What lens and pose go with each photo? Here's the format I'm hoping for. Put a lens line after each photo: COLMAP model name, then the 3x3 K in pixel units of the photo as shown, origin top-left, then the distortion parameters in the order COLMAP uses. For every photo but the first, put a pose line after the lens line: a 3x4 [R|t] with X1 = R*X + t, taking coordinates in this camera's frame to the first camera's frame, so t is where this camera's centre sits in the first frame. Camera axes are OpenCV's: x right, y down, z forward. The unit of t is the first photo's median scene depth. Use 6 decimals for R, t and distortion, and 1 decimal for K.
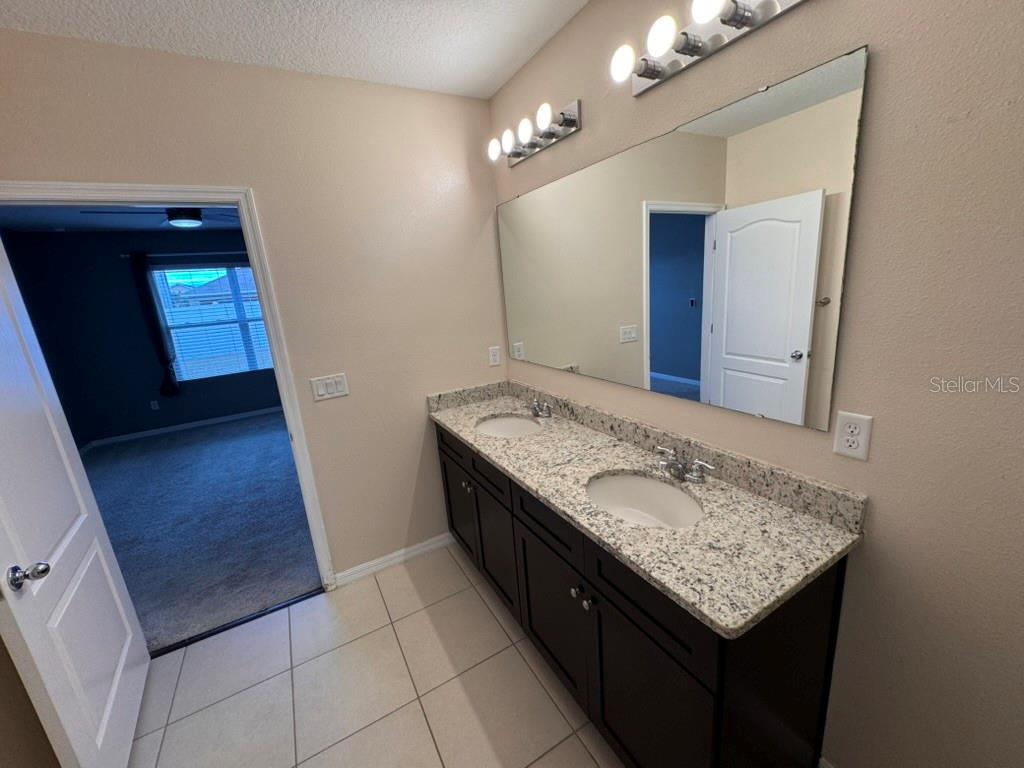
lens RADIAL K [[407.6, 0, 513.3], [0, 407.6, 380.5], [0, 0, 1]] dist [-0.000183, 0.000348]
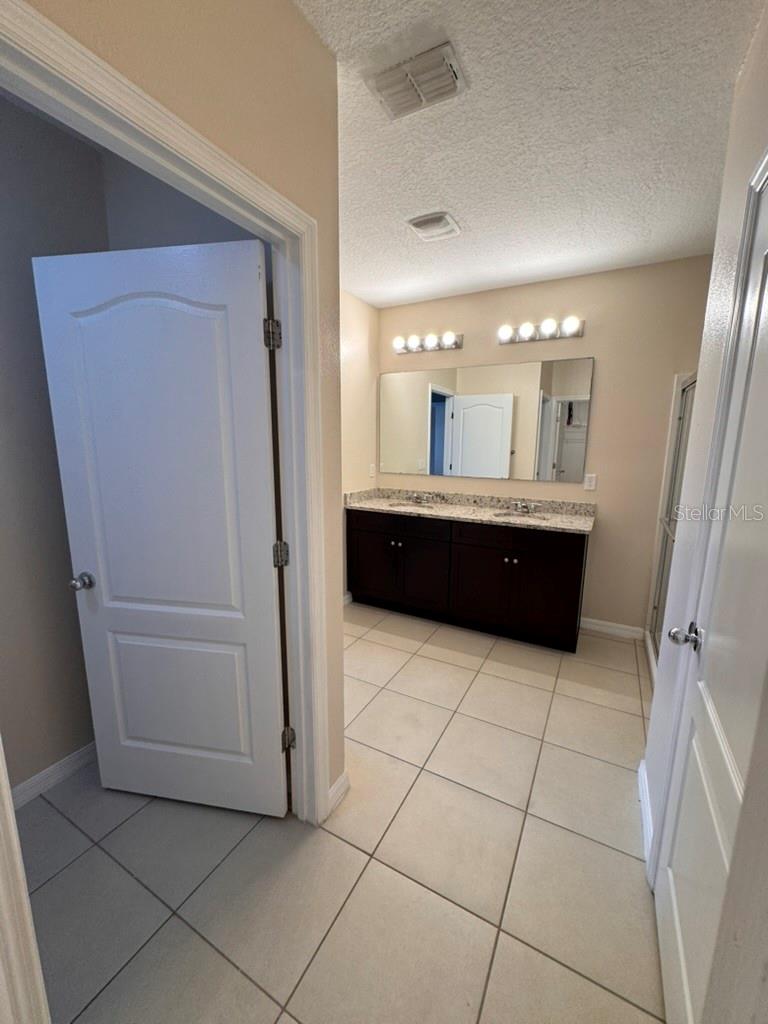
lens RADIAL K [[407.6, 0, 385.3], [0, 407.6, 513.0], [0, 0, 1]] dist [-0.000183, 0.000348]
pose [[0.848642, -0.009617, 0.528880, -1.160894], [0.048582, 0.997026, -0.059826, 0.272366], [-0.526732, 0.076465, 0.846585, -0.397691]]
